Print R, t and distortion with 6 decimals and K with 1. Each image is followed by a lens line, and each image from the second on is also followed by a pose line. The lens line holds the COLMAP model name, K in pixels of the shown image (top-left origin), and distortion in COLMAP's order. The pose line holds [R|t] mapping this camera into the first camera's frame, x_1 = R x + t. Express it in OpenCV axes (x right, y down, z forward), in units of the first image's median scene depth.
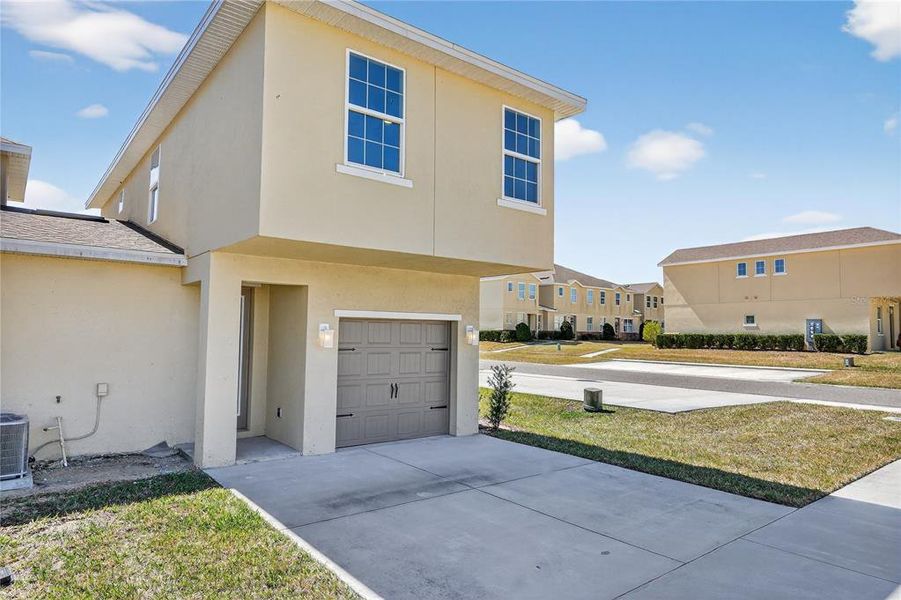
lens RADIAL K [[558.4, 0, 447.1], [0, 558.4, 295.6], [0, 0, 1]] dist [-0.005278, 0.004013]
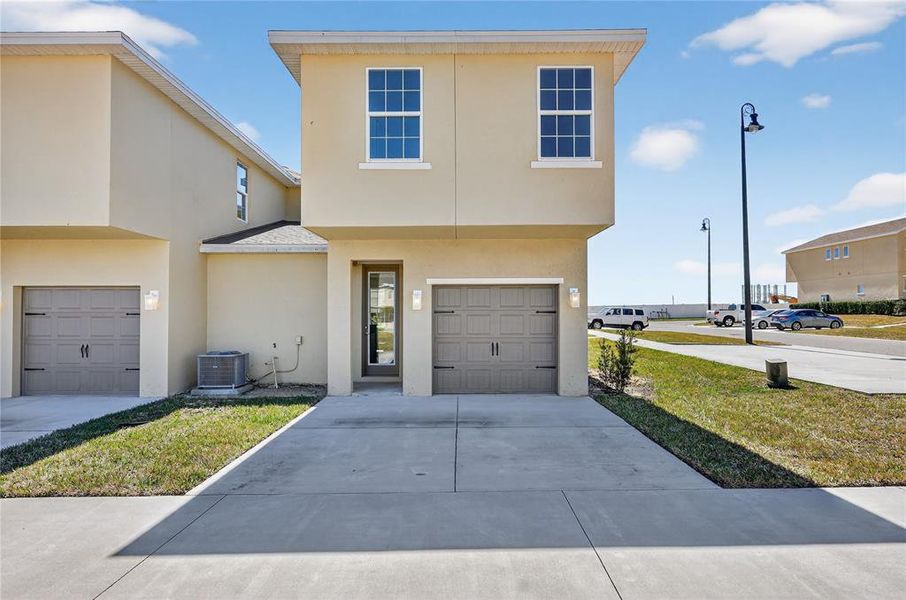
lens RADIAL K [[554.8, 0, 452.6], [0, 554.8, 303.7], [0, 0, 1]] dist [-0.018716, -0.000979]
pose [[0.783555, -0.024737, -0.620830, 0.590028], [0.057072, 0.997848, 0.032270, 0.044368], [0.618696, -0.060717, 0.783281, 0.097029]]
